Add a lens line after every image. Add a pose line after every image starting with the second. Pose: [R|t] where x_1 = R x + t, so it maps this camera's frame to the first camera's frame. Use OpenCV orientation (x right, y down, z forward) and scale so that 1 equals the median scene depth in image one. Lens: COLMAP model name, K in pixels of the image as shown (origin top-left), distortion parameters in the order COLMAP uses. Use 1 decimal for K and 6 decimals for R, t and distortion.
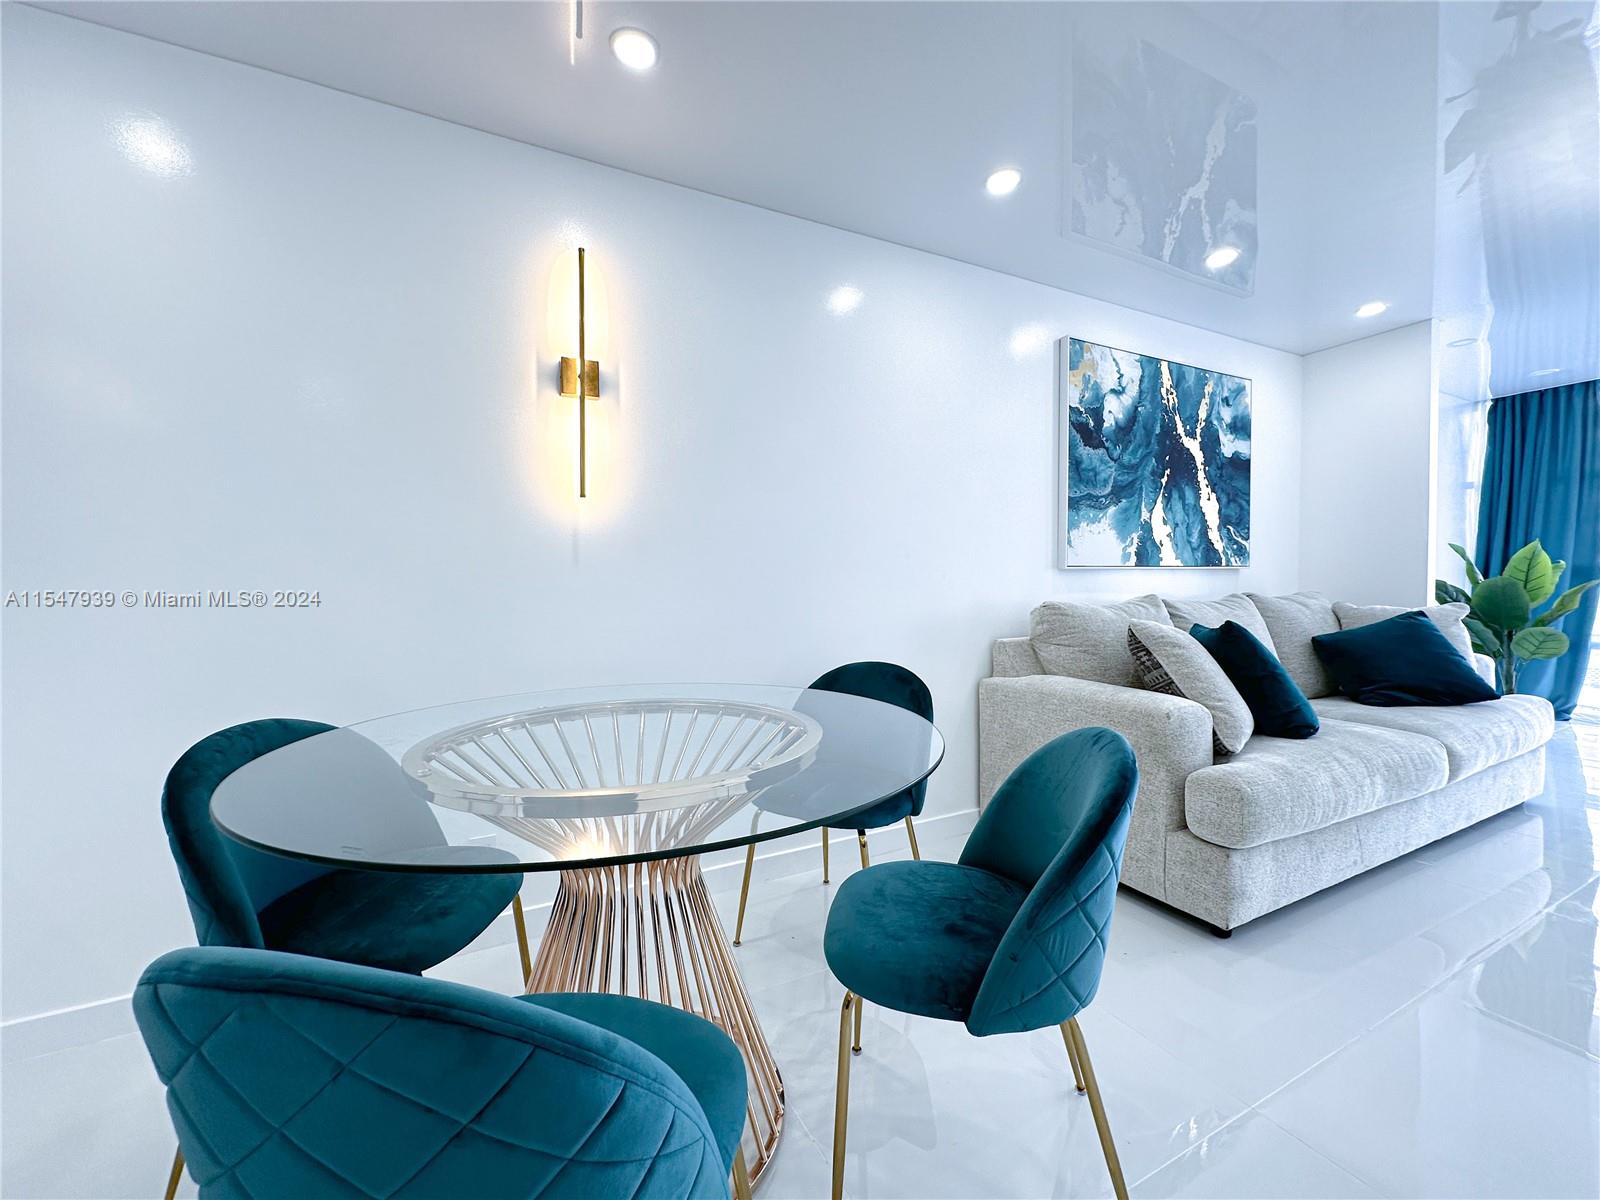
lens RADIAL K [[648.9, 0, 793.4], [0, 648.9, 593.2], [0, 0, 1]] dist [-0.000788, 0.000208]
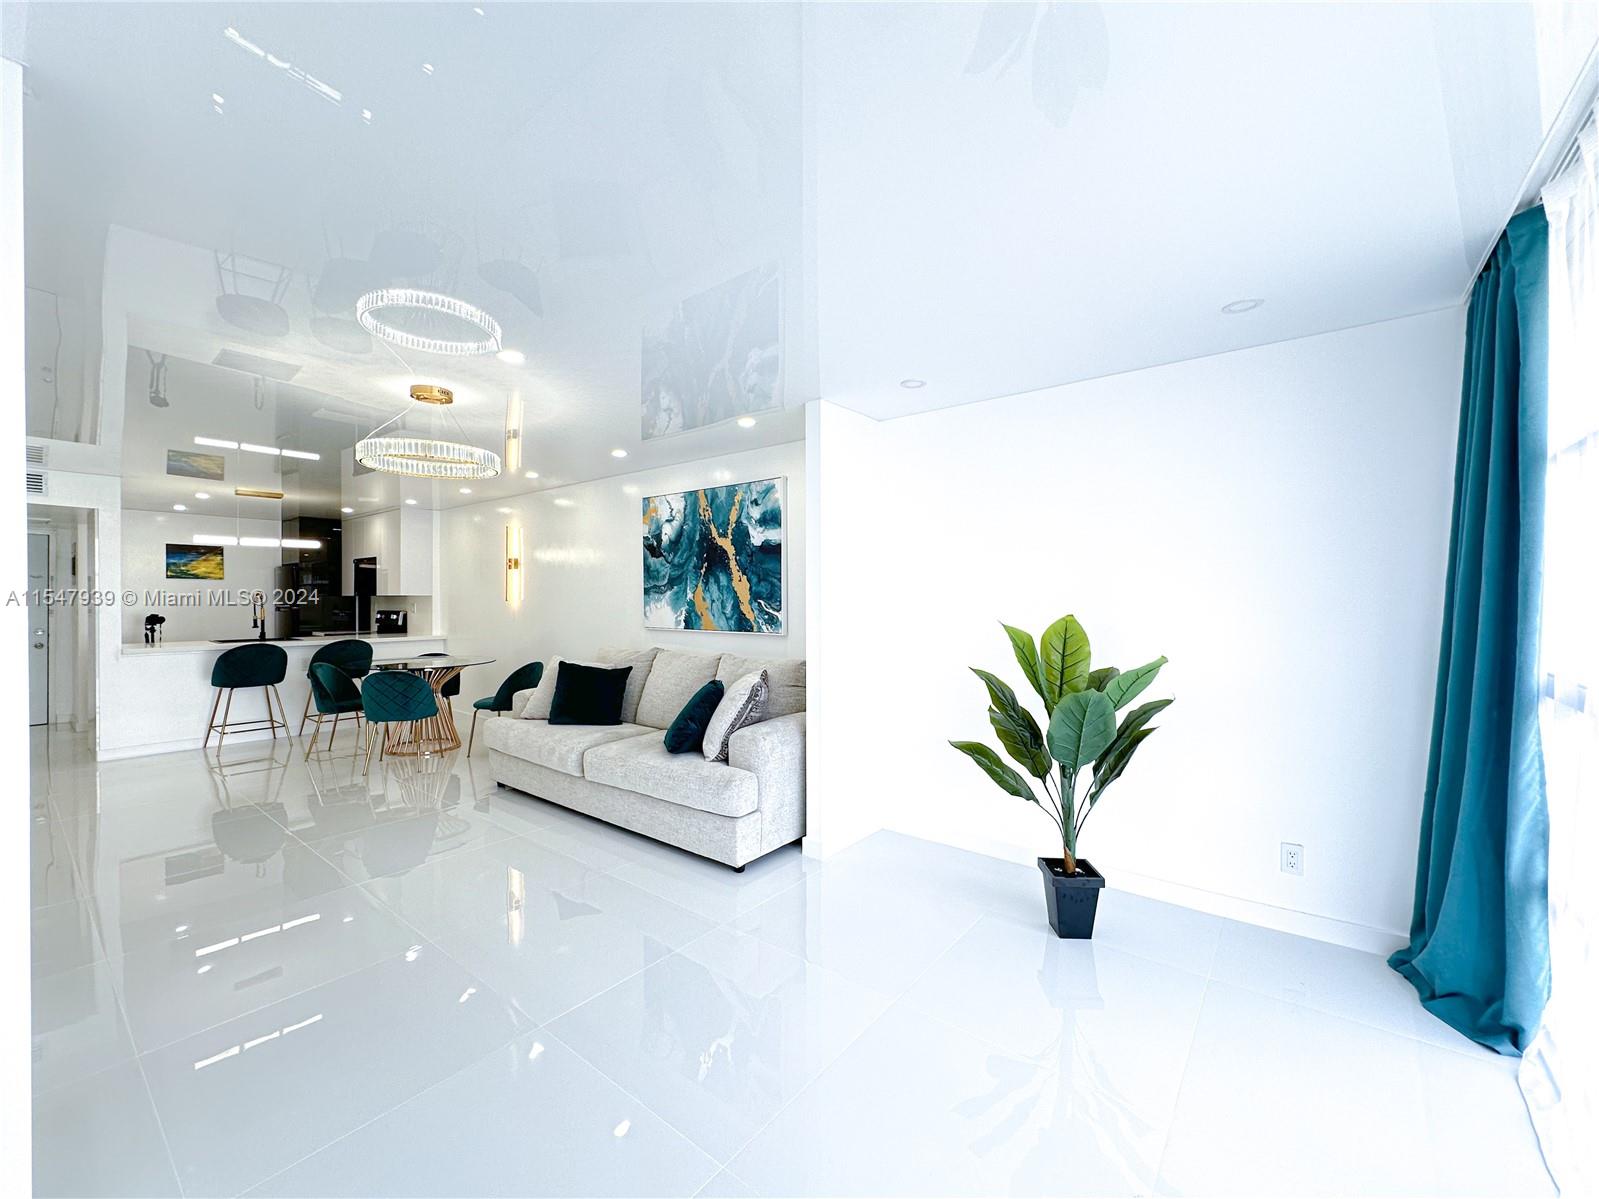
lens RADIAL K [[648.5, 0, 810.0], [0, 648.5, 598.0], [0, 0, 1]] dist [-0.000788, 0.000208]
pose [[0.420473, 0.005499, -0.907289, 2.036802], [-0.028288, 0.999575, -0.007051, -0.112258], [0.906864, 0.028630, 0.420449, 0.621330]]
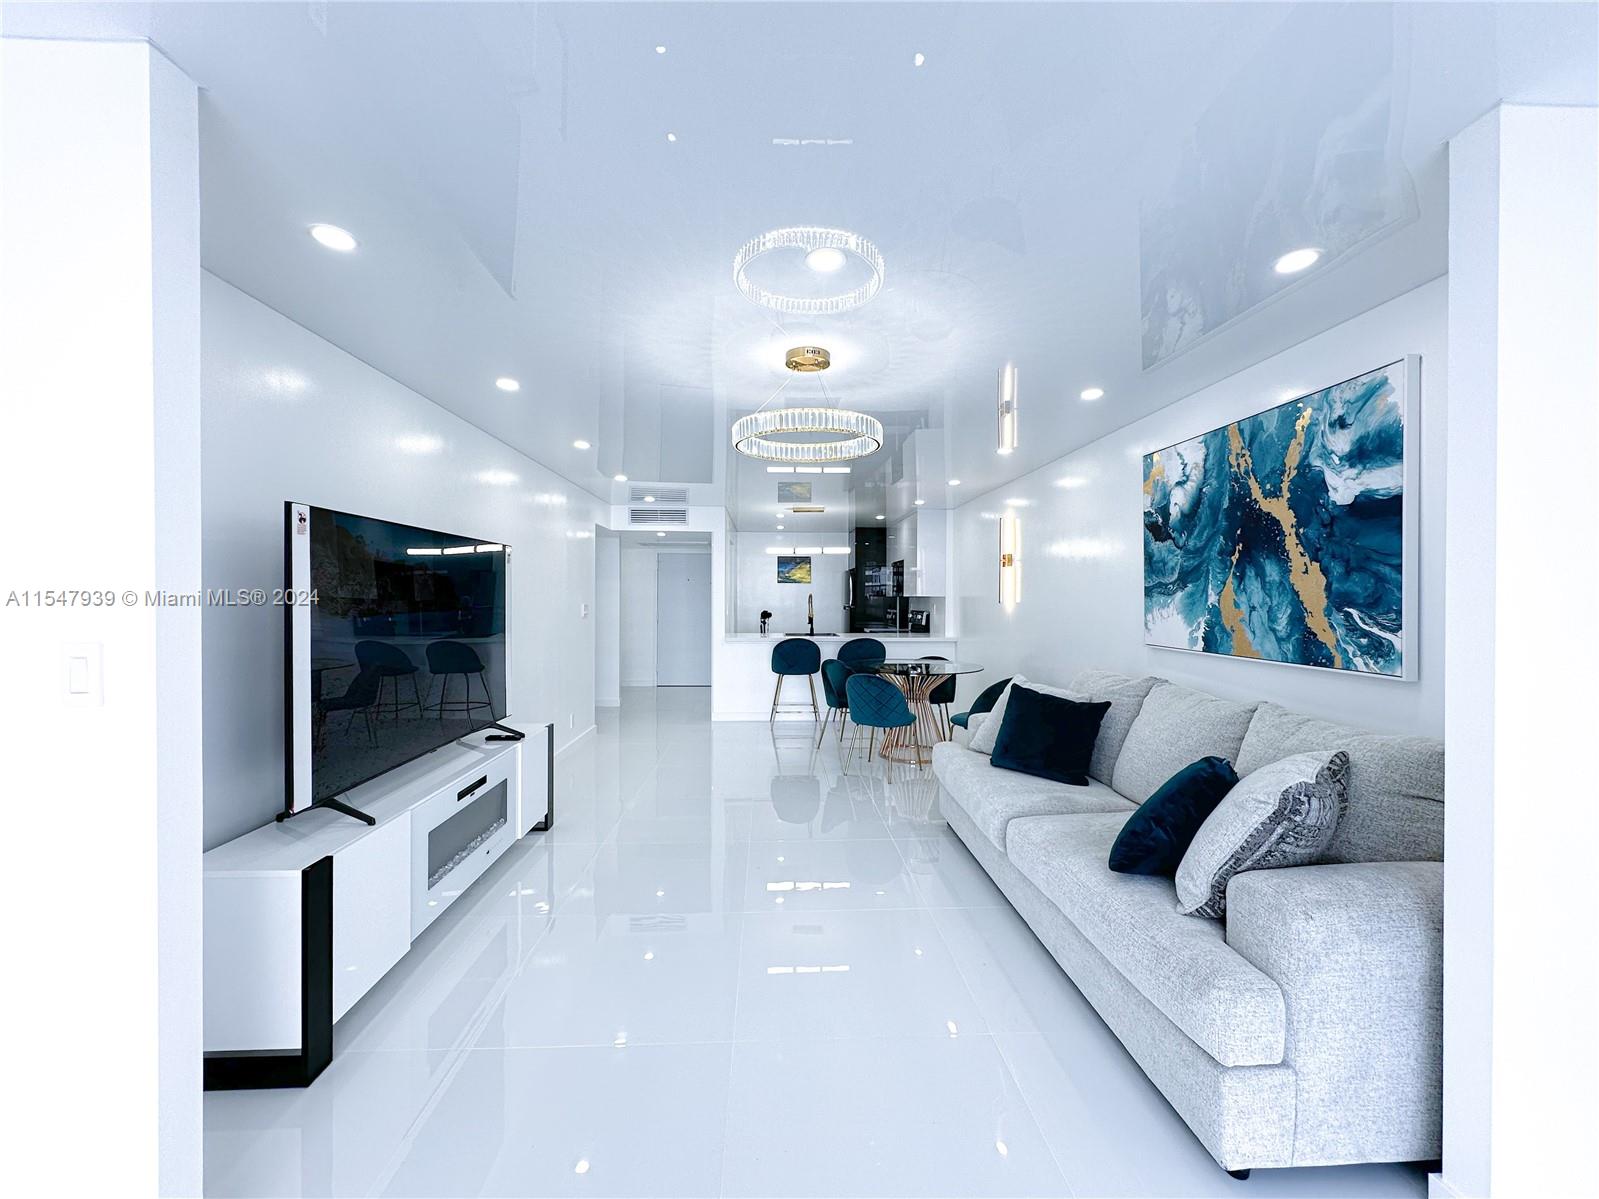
lens RADIAL K [[648.5, 0, 791.6], [0, 648.5, 602.4], [0, 0, 1]] dist [-0.000788, 0.000208]
pose [[-0.421990, 0.013154, -0.906505, 1.655325], [-0.025253, 0.999336, 0.026257, -0.124375], [0.906249, 0.033972, -0.421377, 0.846261]]
